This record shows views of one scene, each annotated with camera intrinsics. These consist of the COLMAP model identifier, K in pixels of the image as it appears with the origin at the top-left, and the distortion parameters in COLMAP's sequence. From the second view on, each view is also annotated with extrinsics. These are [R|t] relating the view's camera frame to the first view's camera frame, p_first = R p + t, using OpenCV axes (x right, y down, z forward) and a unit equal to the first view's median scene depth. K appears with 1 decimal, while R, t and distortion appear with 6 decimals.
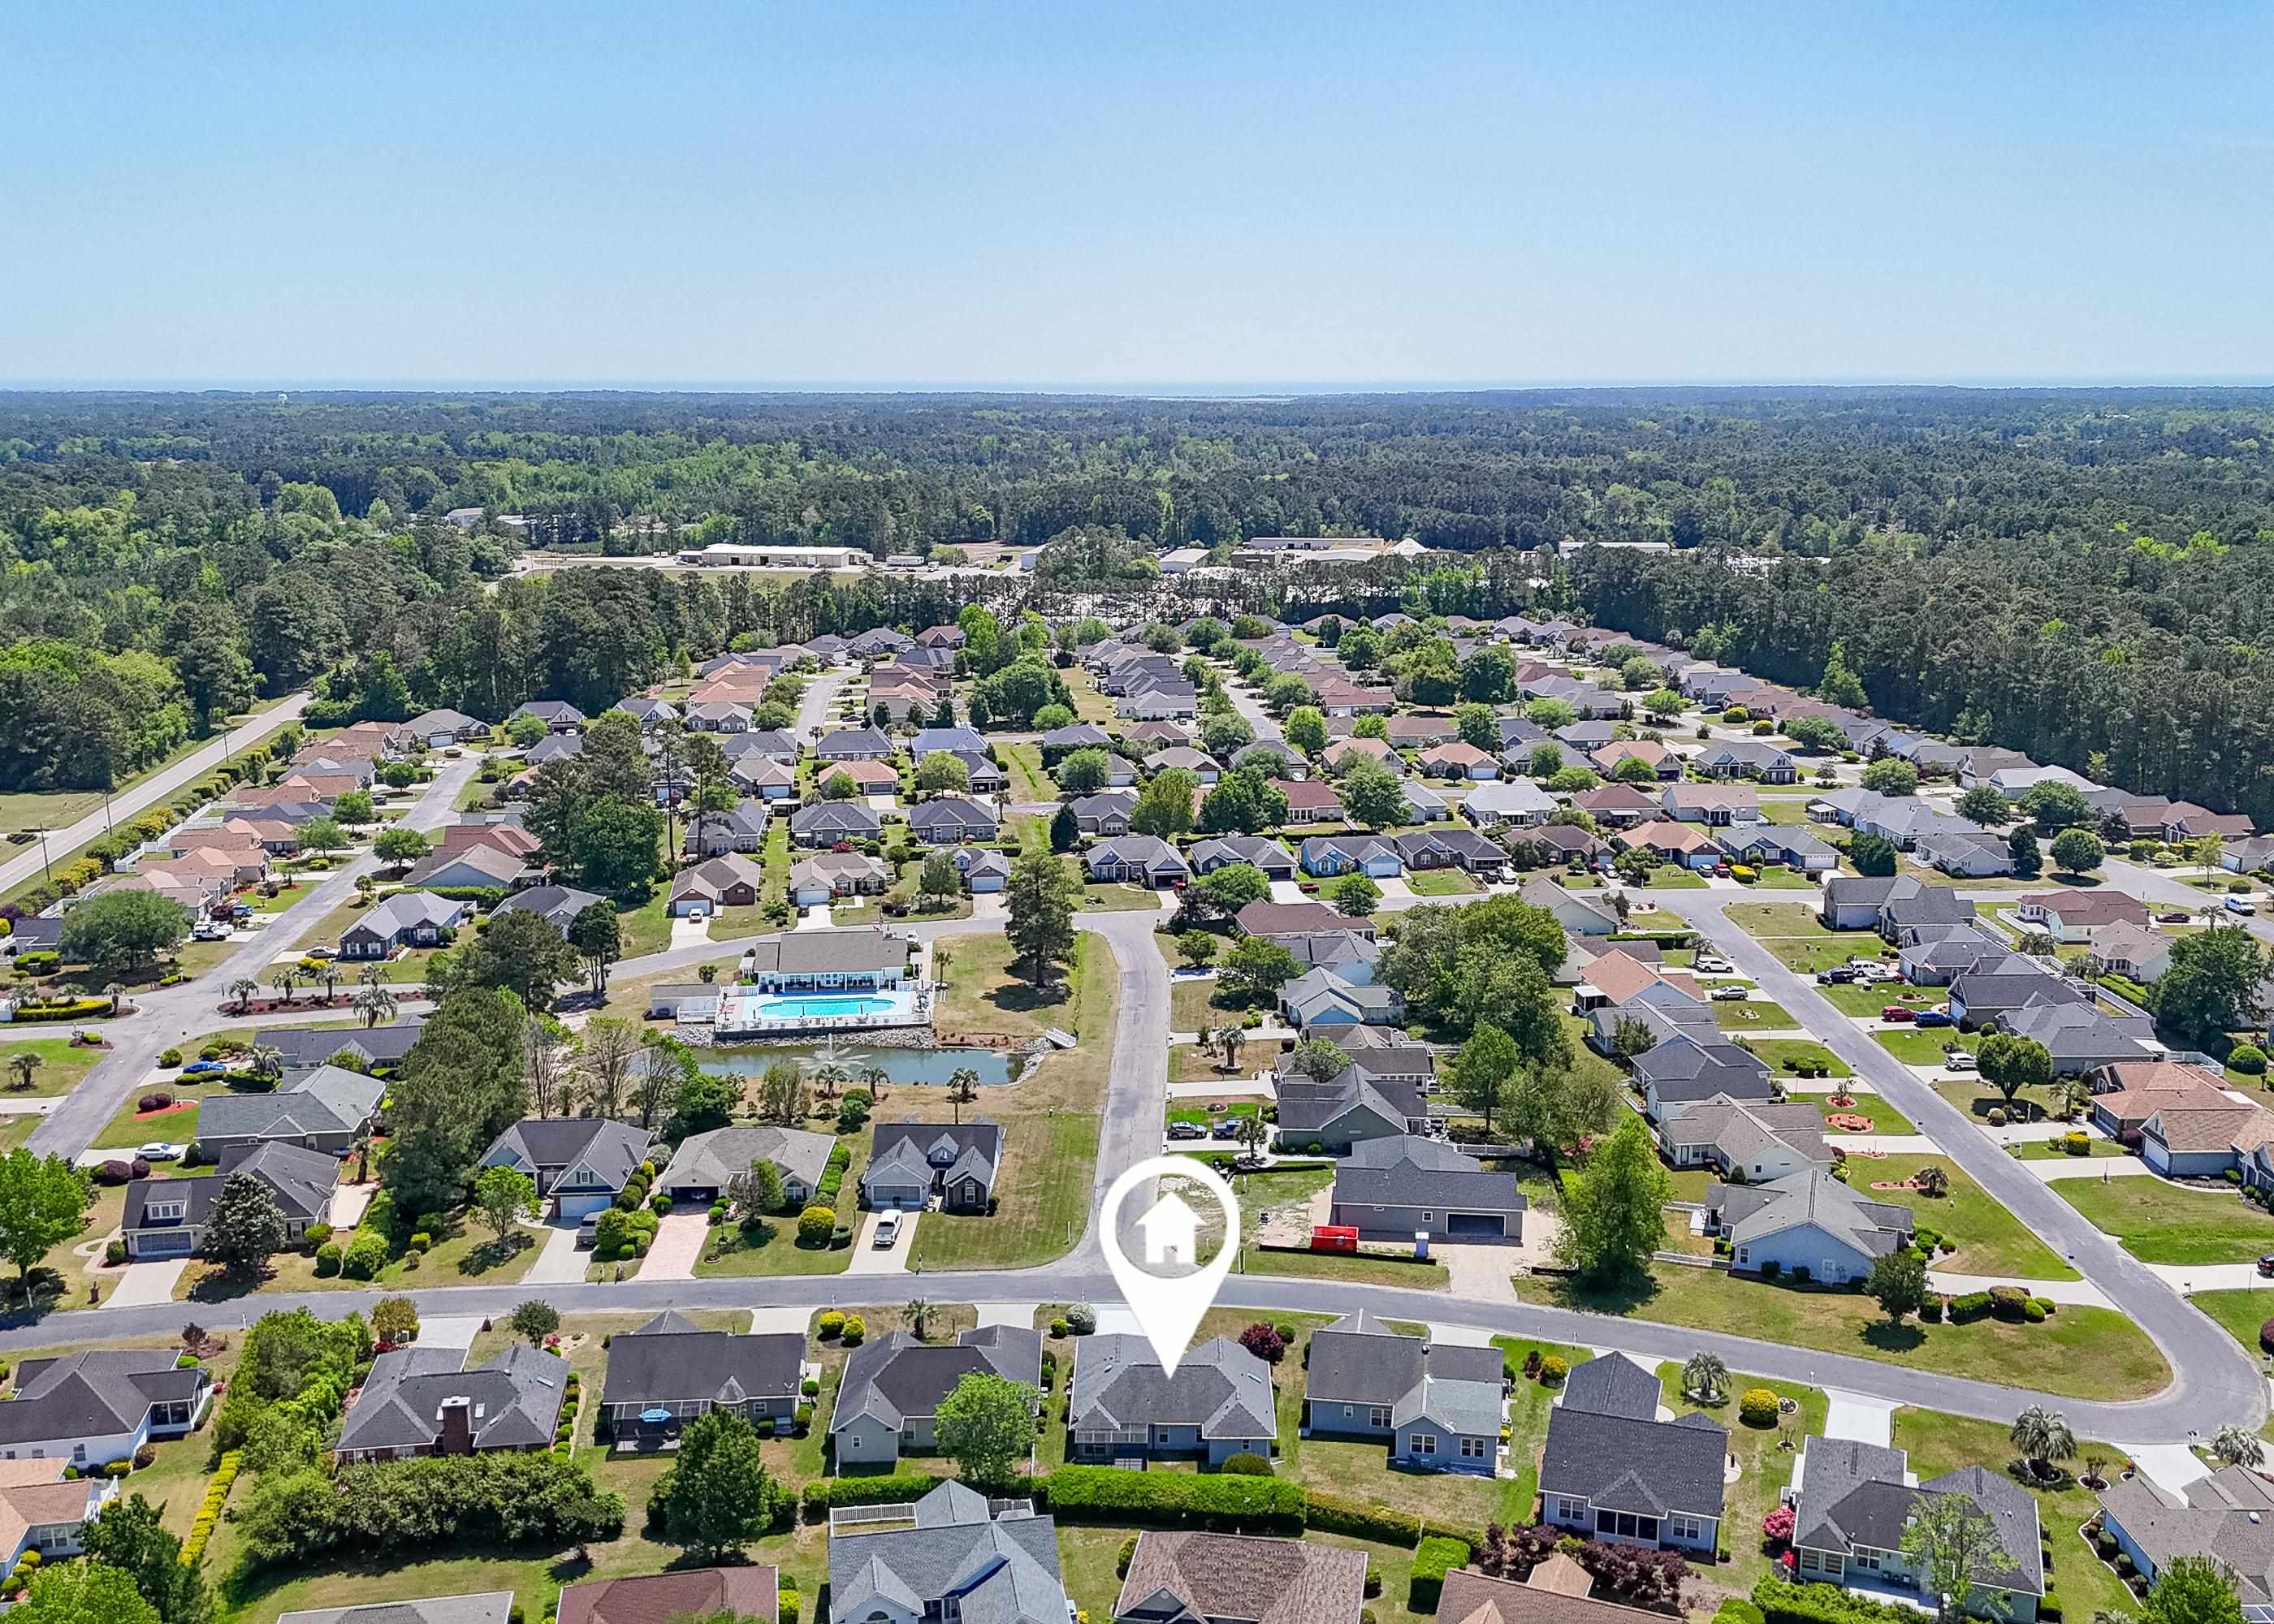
lens RADIAL K [[2142.9, 0, 1137.0], [0, 2142.9, 812.0], [0, 0, 1]] dist [0.156155, -0.331061]
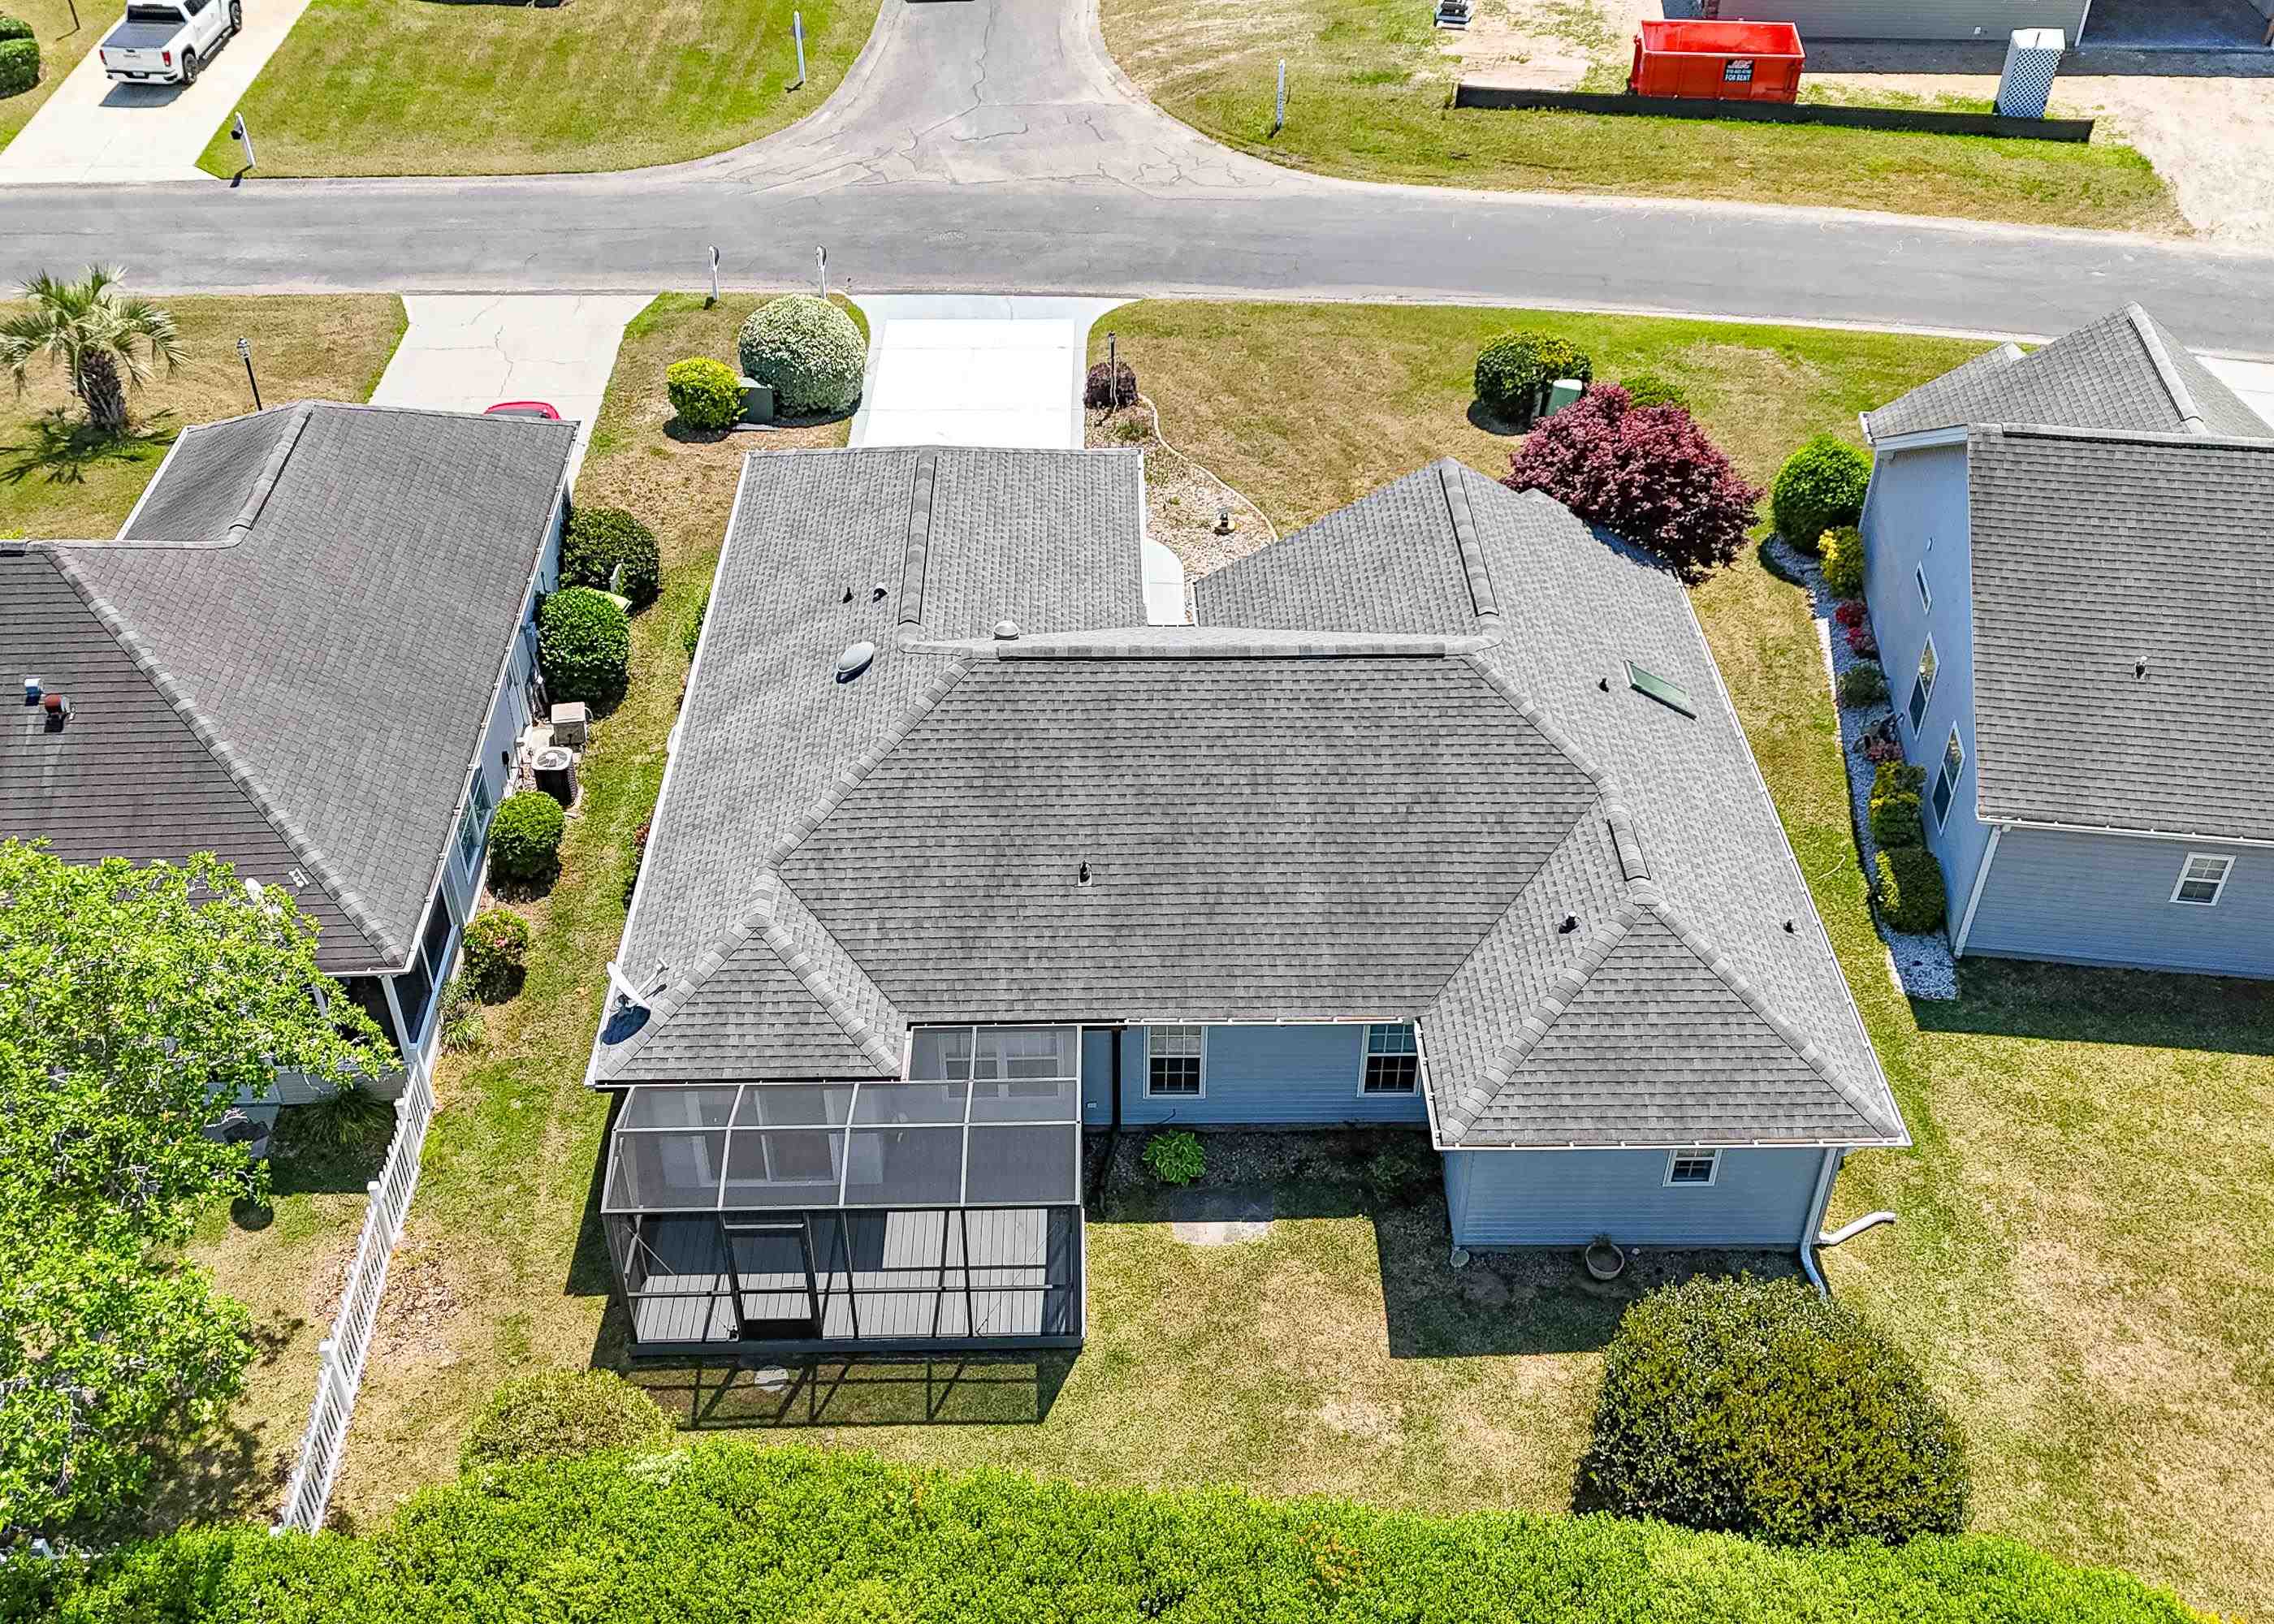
lens RADIAL K [[2142.9, 0, 1137.0], [0, 2142.9, 812.0], [0, 0, 1]] dist [0.156155, -0.331061]
pose [[0.999391, -0.012719, 0.032483, 0.003299], [-0.003029, 0.896000, 0.444043, 0.162065], [-0.034752, -0.443871, 0.895416, 0.712256]]
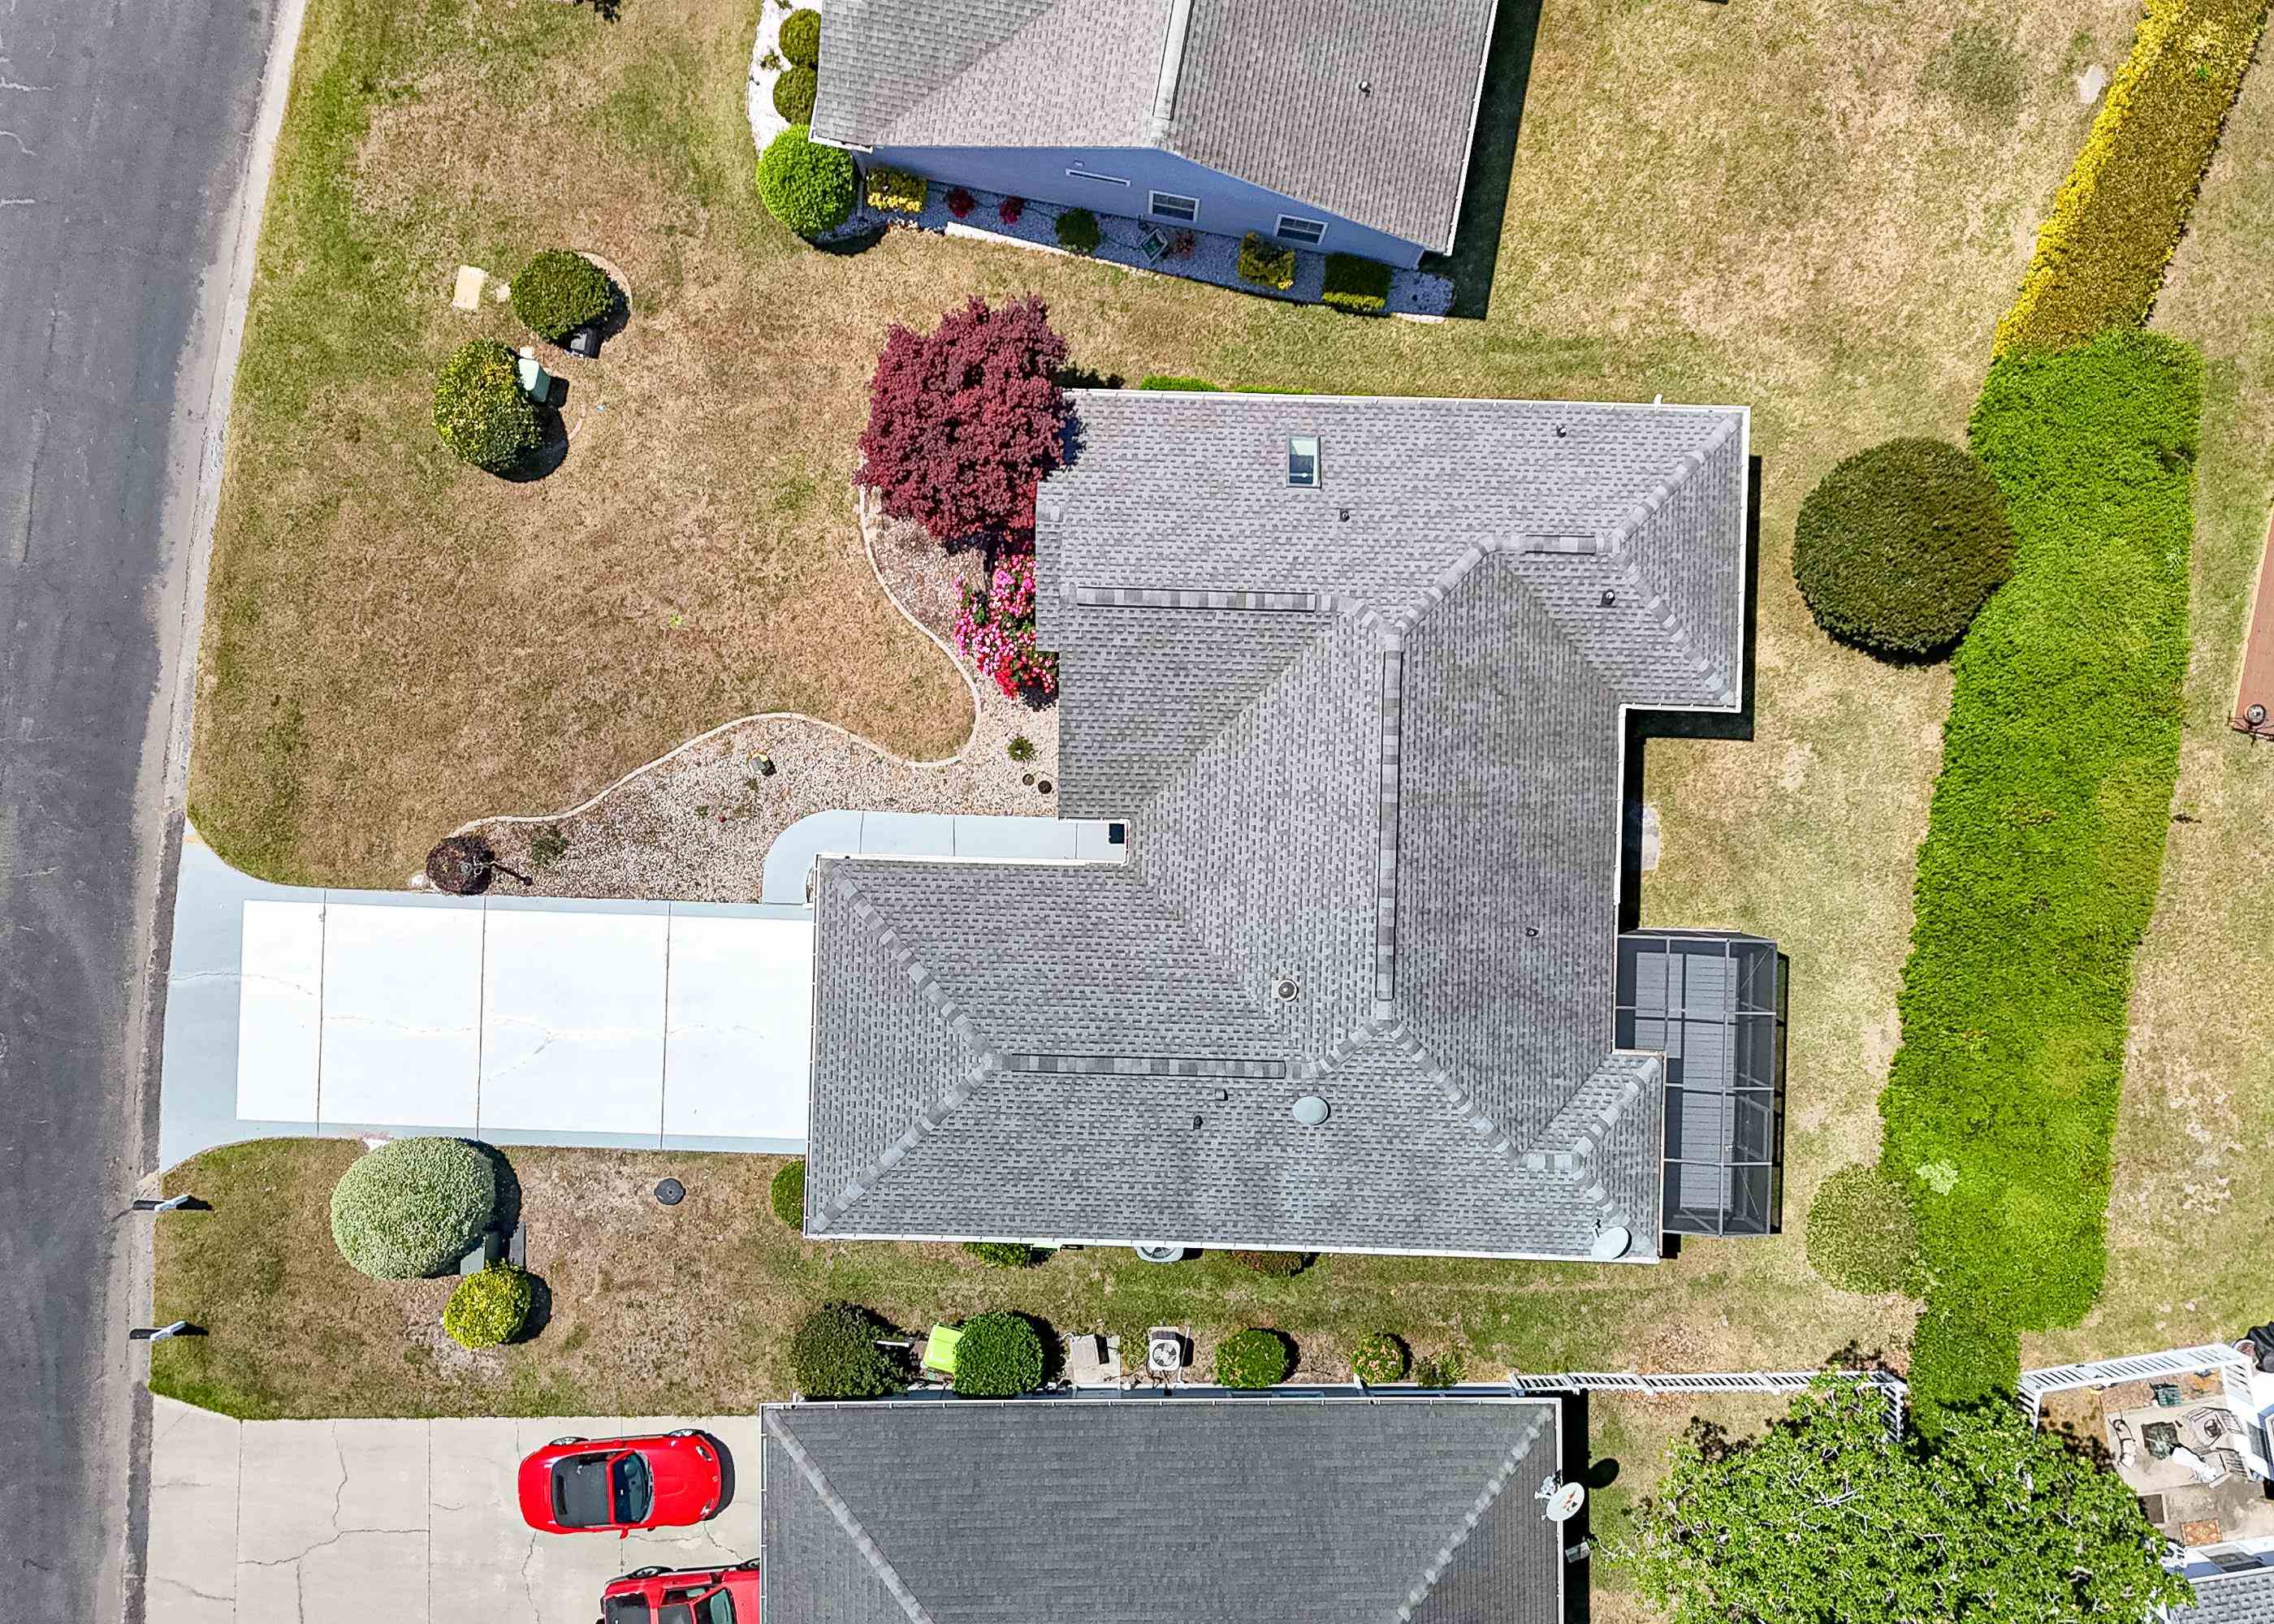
lens RADIAL K [[2142.9, 0, 1137.0], [0, 2142.9, 812.0], [0, 0, 1]] dist [0.156155, -0.331061]
pose [[0.014652, -0.999893, -0.000453, 0.014786], [0.188688, 0.002320, 0.982034, 0.029973], [-0.981928, -0.014475, 0.188702, 0.833501]]
